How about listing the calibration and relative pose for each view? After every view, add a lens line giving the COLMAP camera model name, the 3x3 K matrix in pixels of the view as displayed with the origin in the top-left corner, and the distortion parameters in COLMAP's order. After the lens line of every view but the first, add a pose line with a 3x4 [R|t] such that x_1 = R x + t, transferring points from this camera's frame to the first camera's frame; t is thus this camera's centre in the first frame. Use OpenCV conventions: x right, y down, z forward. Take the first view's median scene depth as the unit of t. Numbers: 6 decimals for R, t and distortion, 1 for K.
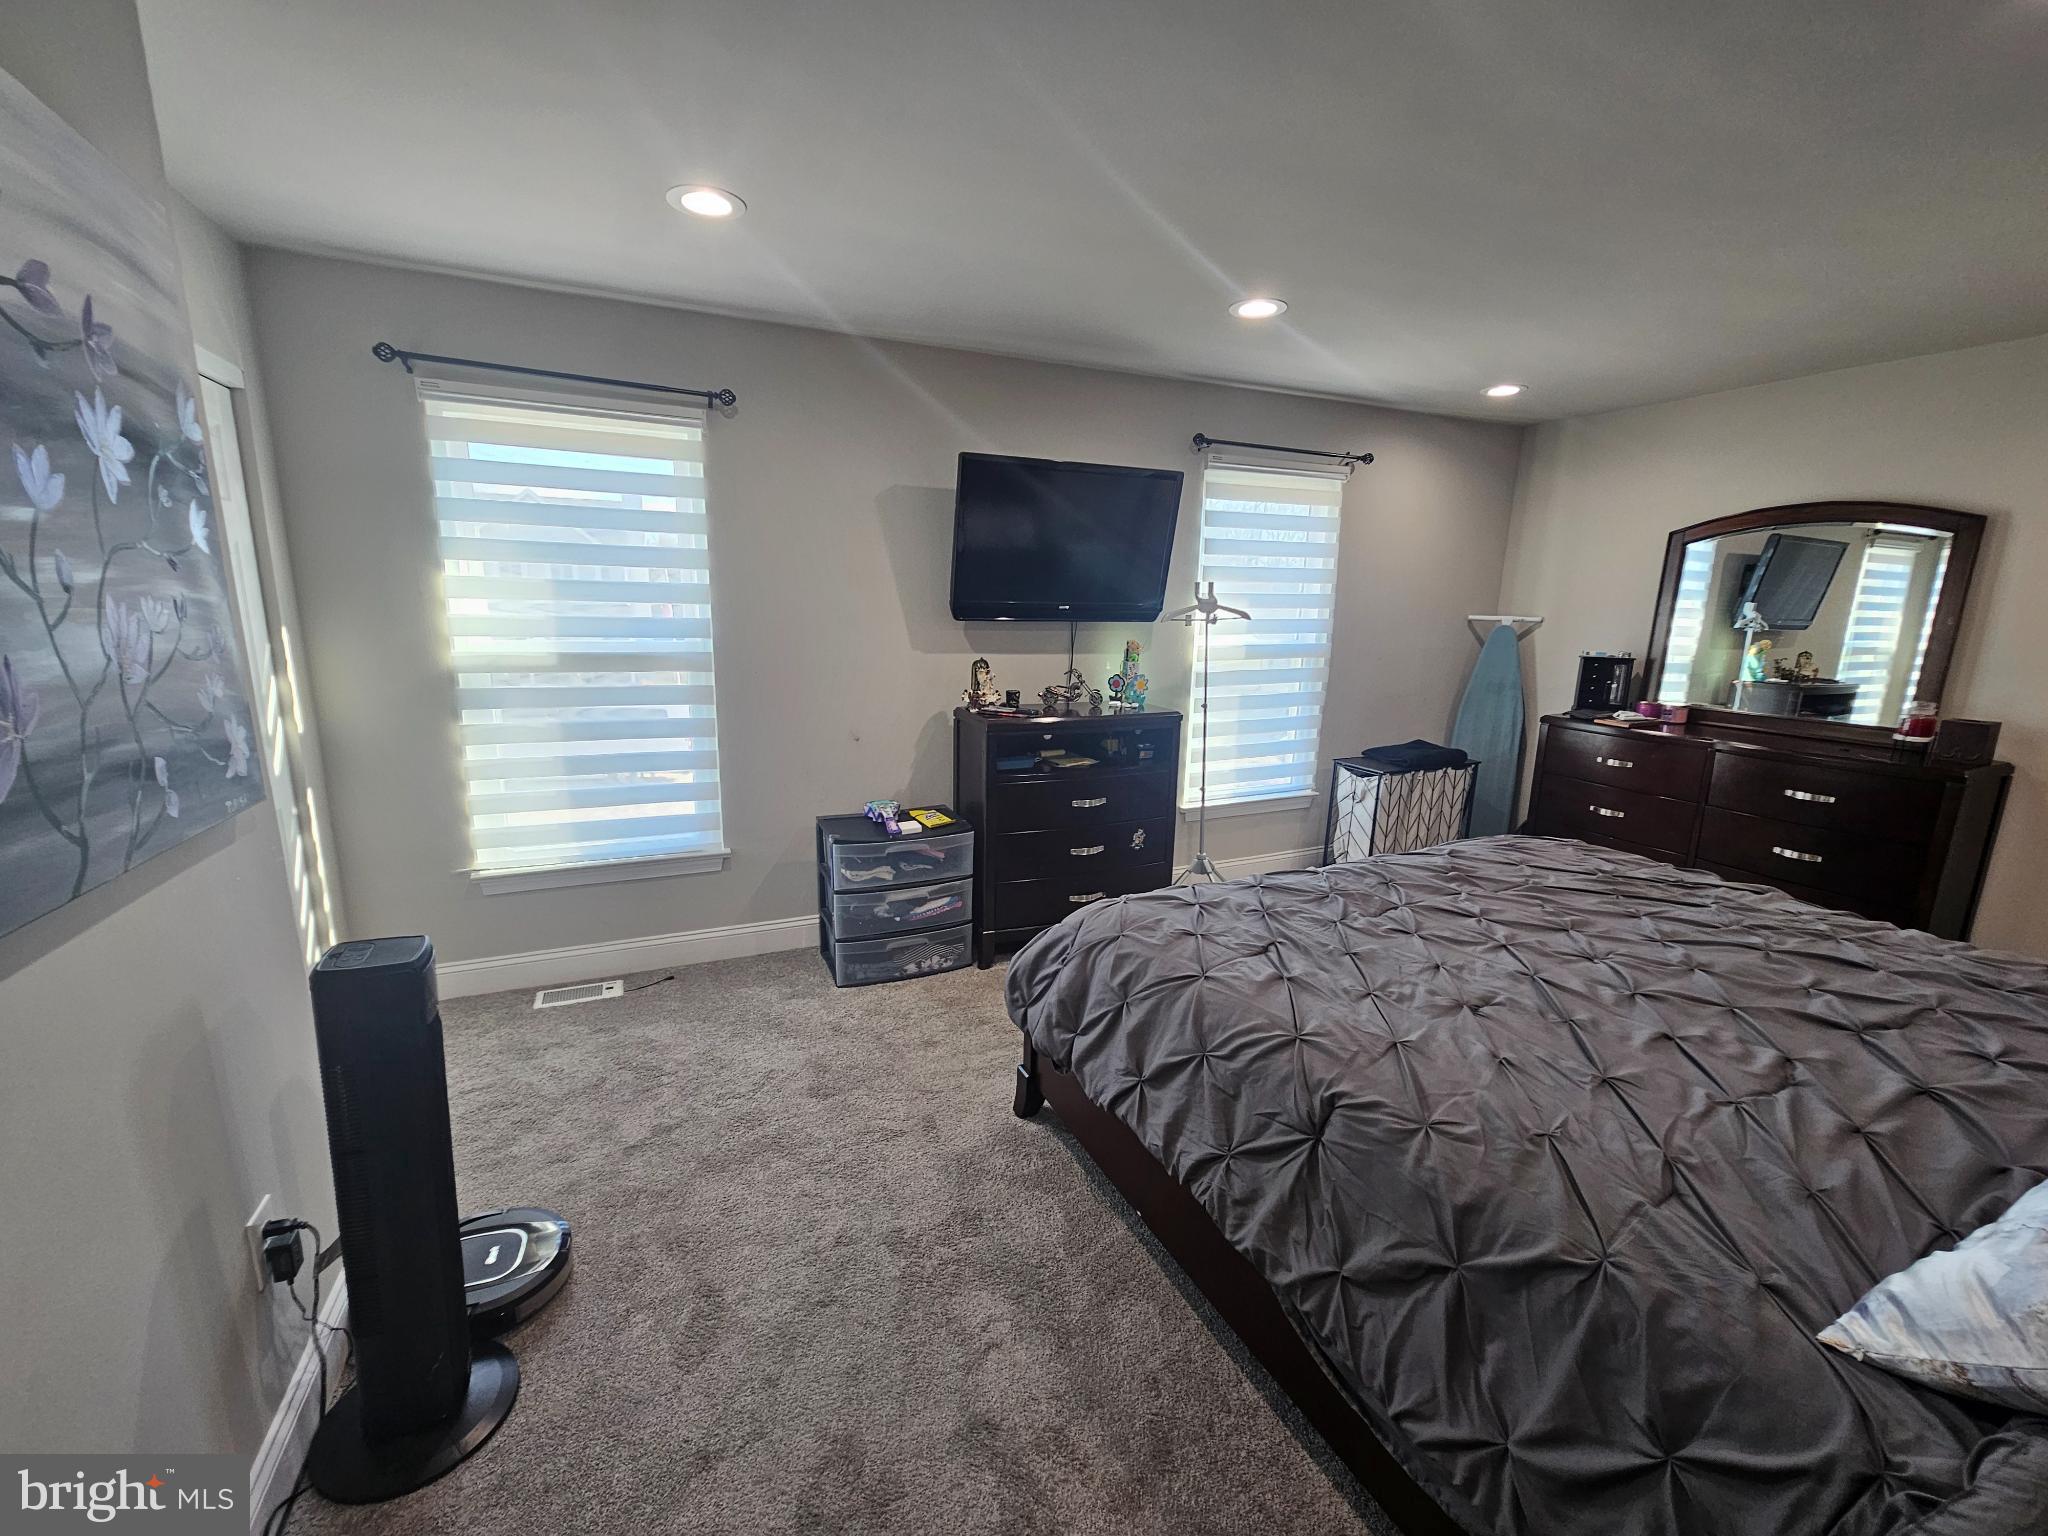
lens RADIAL K [[831.6, 0, 1023.6], [0, 831.6, 772.2], [0, 0, 1]] dist [-0.001760, 0.000017]
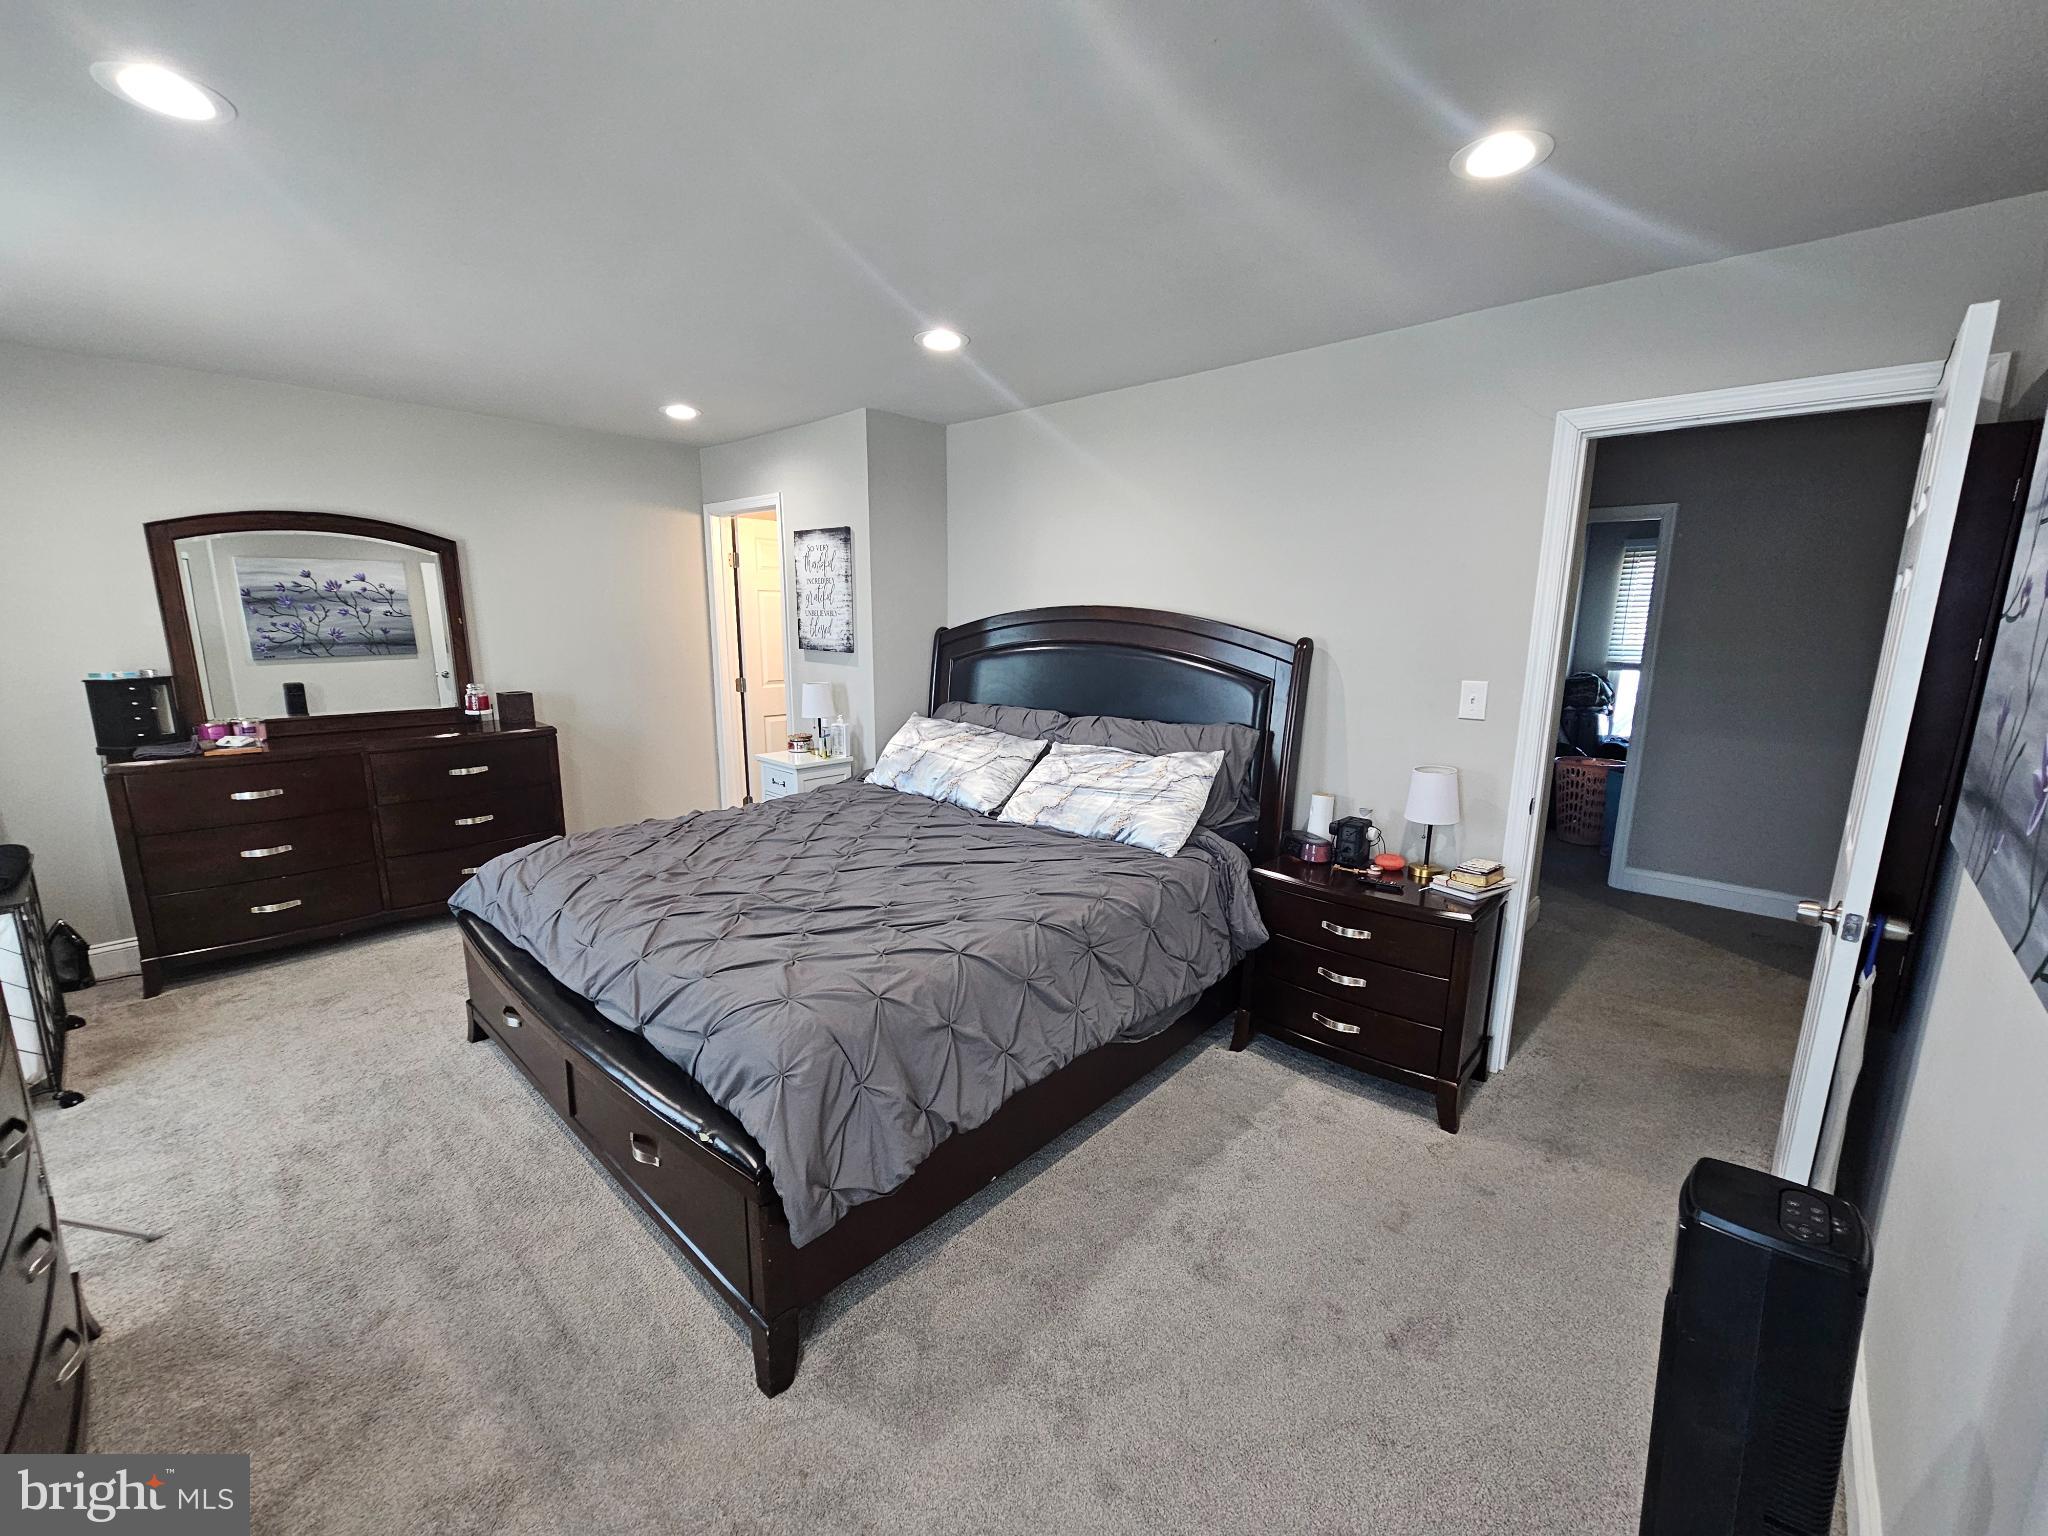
lens RADIAL K [[831.6, 0, 1024.9], [0, 831.6, 779.4], [0, 0, 1]] dist [-0.001760, 0.000017]
pose [[-0.382208, -0.179303, 0.906514, -0.589914], [0.180811, 0.947521, 0.263649, -0.185357], [-0.906214, 0.264677, -0.329731, 0.905461]]
